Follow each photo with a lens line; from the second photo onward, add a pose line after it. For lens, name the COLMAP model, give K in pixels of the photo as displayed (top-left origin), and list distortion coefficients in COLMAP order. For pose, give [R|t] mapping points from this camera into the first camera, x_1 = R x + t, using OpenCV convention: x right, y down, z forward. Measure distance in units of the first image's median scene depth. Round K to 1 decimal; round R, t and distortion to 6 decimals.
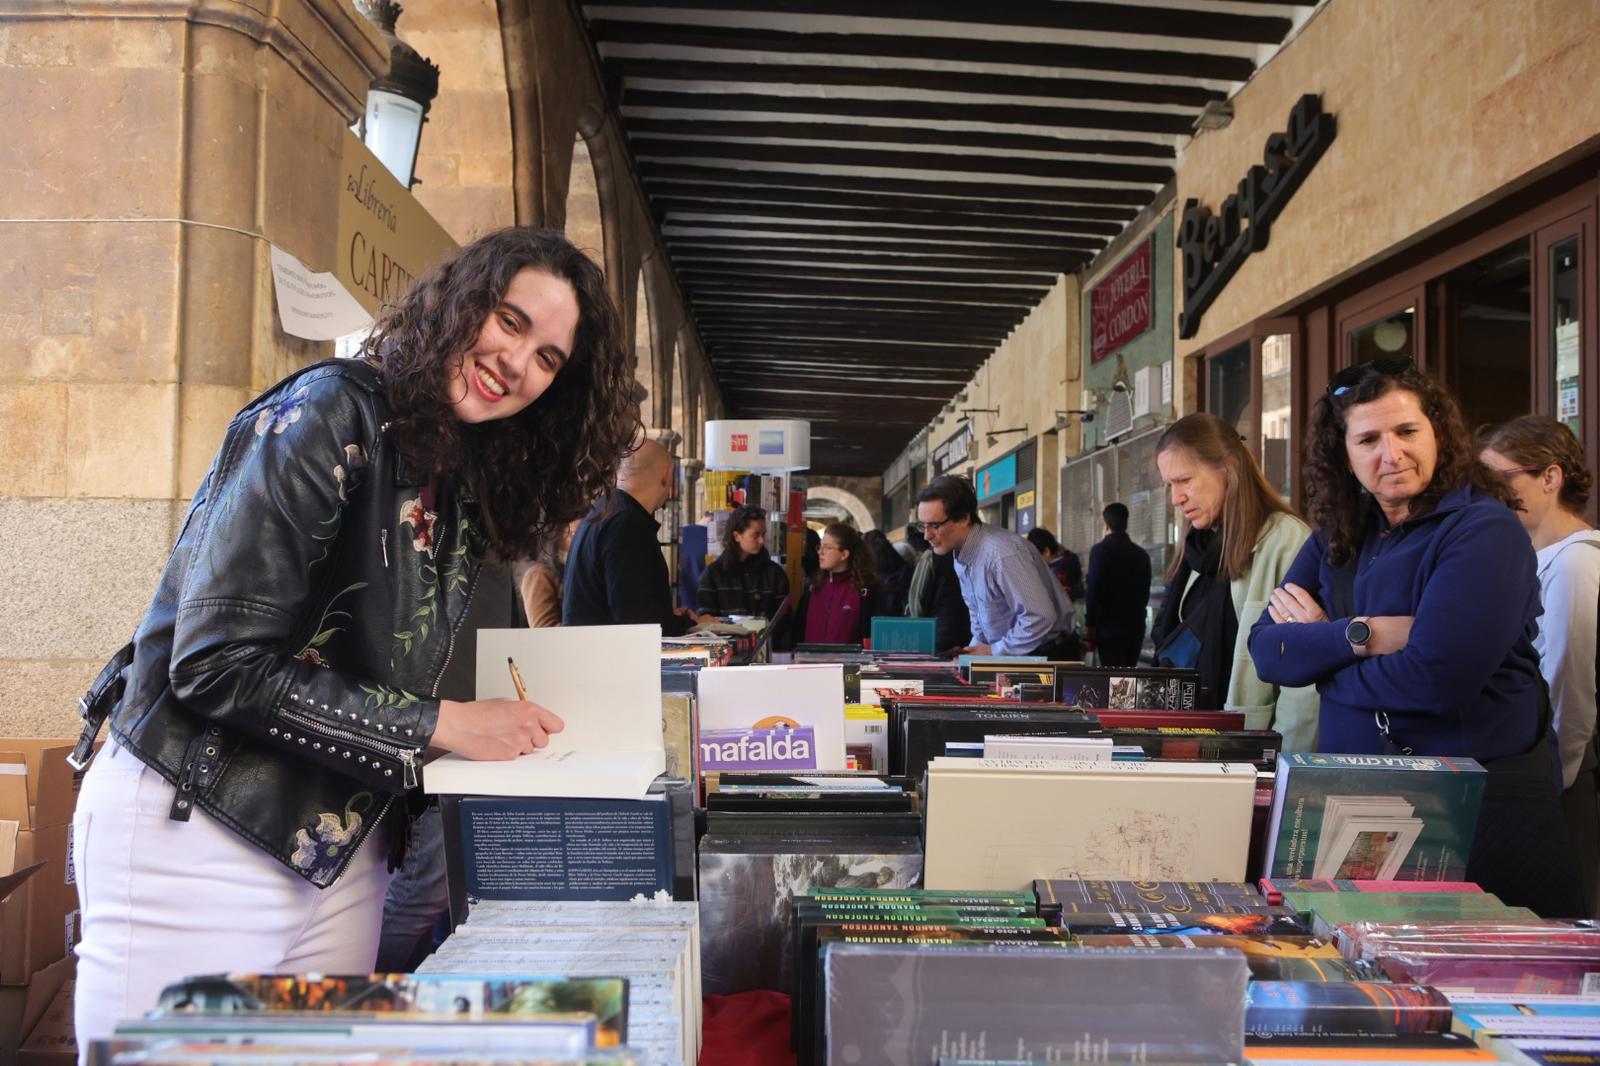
lens RADIAL K [[1270.8, 0, 805.2], [0, 1270.8, 547.8], [0, 0, 1]] dist [-0.105477, 0.096099]
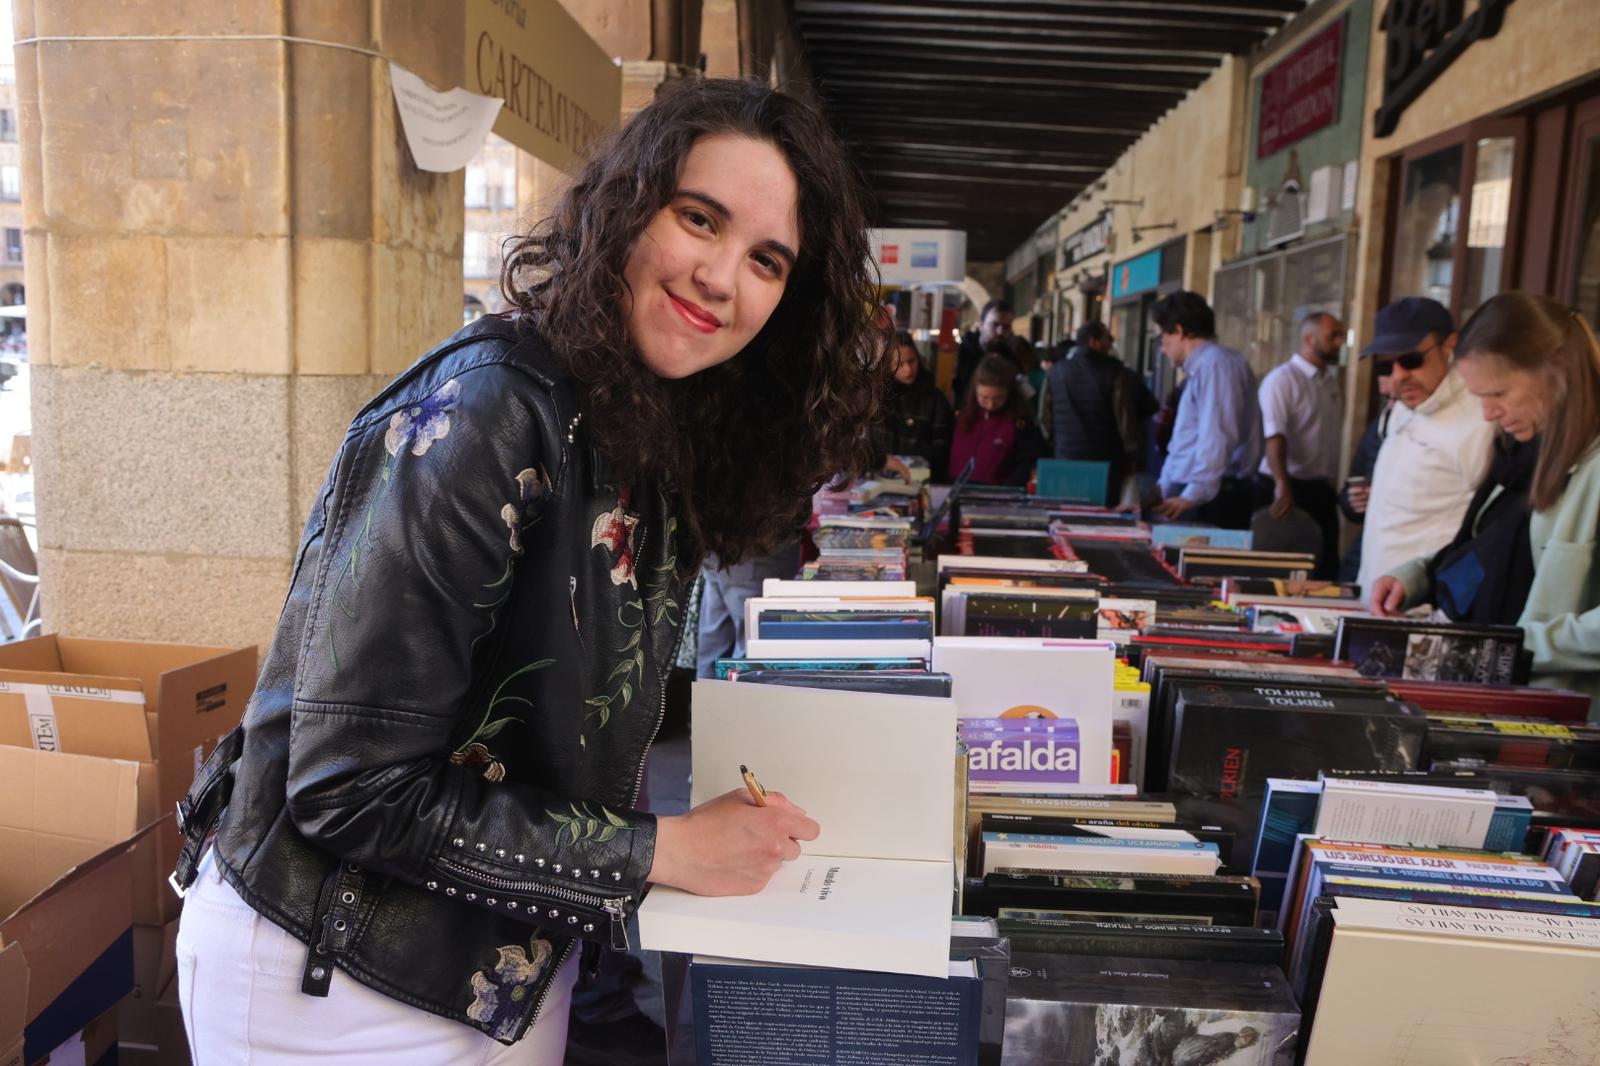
lens RADIAL K [[1254.4, 0, 800.0], [0, 1254.4, 533.0], [0, 0, 1]] dist [-0.105245, 0.096405]
pose [[0.995920, 0.032125, -0.084328, -0.079267], [-0.017632, 0.985751, 0.167282, -0.080089], [0.088500, -0.165113, 0.982296, 0.171231]]
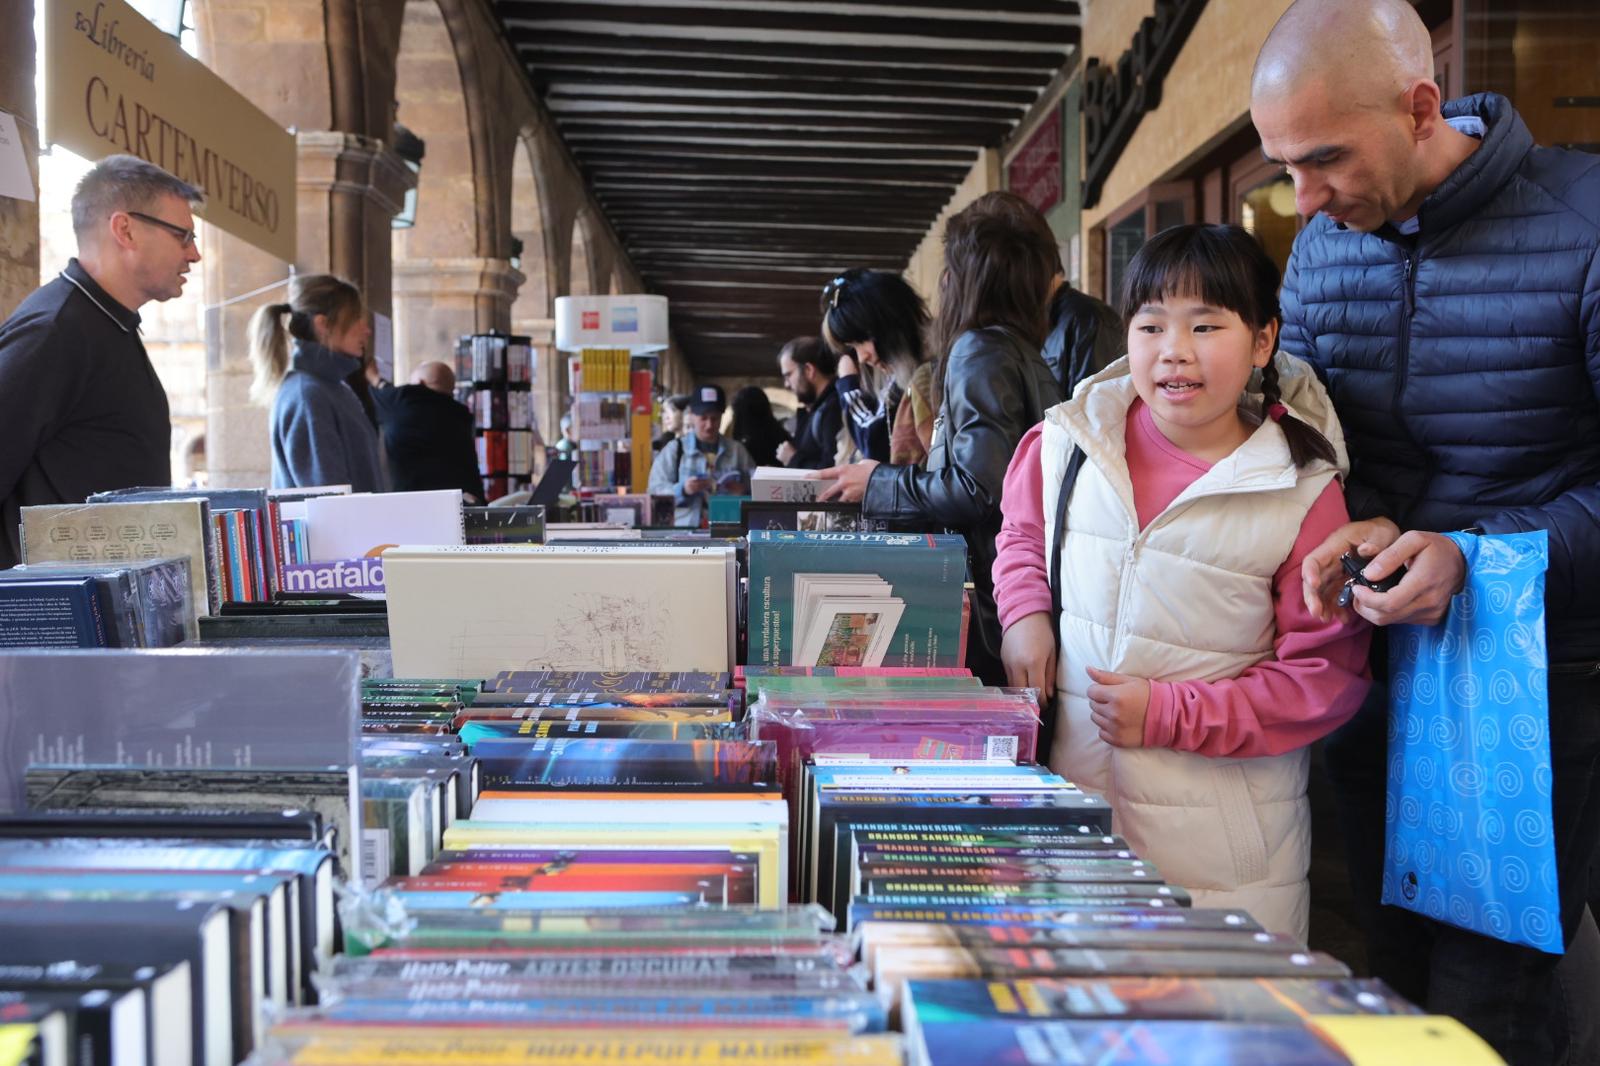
lens RADIAL K [[1337.0, 0, 824.2], [0, 1337.0, 557.4], [0, 0, 1]] dist [-0.112639, 0.107505]
pose [[0.999365, -0.017729, 0.030904, 0.206623], [0.015471, 0.997297, 0.071824, 0.057986], [-0.032094, -0.071300, 0.996938, 0.002396]]
